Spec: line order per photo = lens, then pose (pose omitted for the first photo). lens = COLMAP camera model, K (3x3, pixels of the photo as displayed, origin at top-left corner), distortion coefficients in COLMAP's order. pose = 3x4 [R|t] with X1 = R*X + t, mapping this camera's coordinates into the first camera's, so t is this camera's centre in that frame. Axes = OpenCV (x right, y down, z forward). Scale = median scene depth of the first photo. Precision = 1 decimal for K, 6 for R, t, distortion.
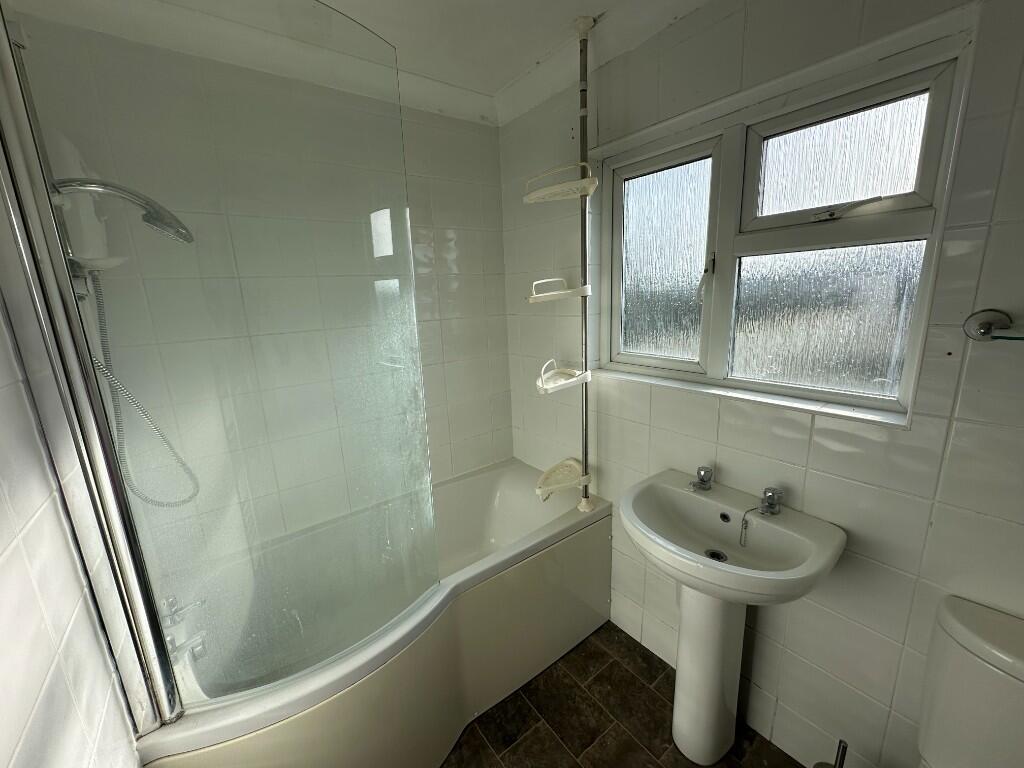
lens RADIAL K [[405.0, 0, 511.0], [0, 405.0, 383.2], [0, 0, 1]] dist [-0.001420, 0.000114]
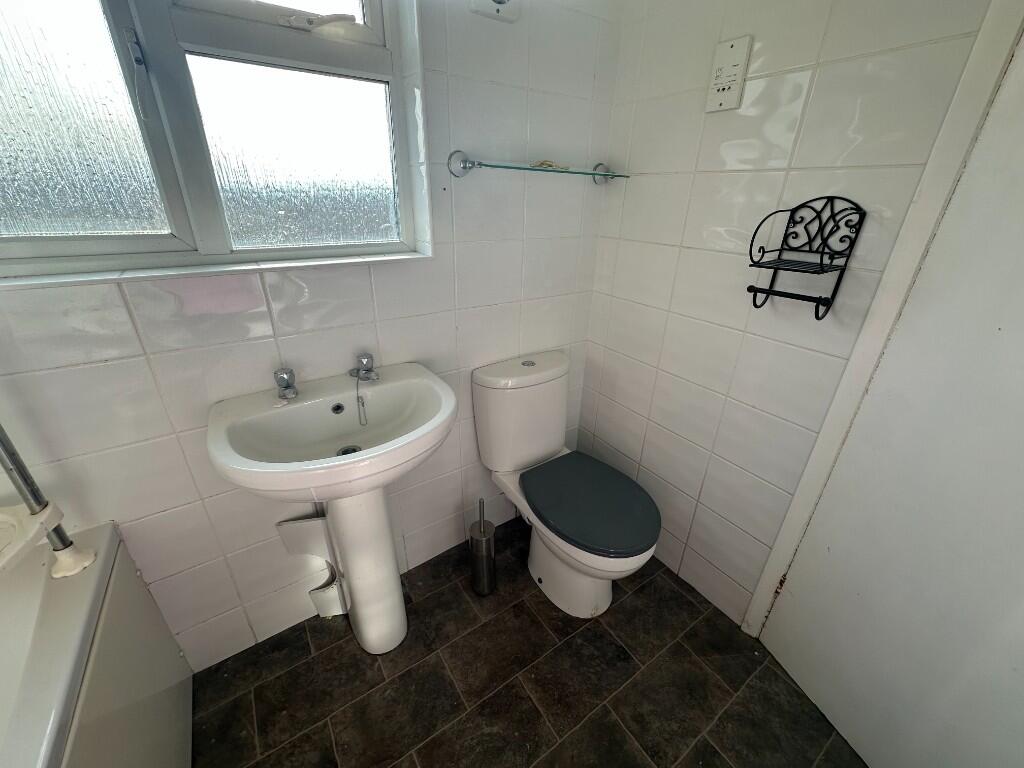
lens RADIAL K [[405.0, 0, 511.0], [0, 405.0, 383.2], [0, 0, 1]] dist [-0.001420, 0.000114]
pose [[0.053351, -0.378535, 0.924048, -0.195290], [0.200476, 0.910586, 0.361446, 0.039638], [-0.978245, 0.165966, 0.124468, 0.453301]]
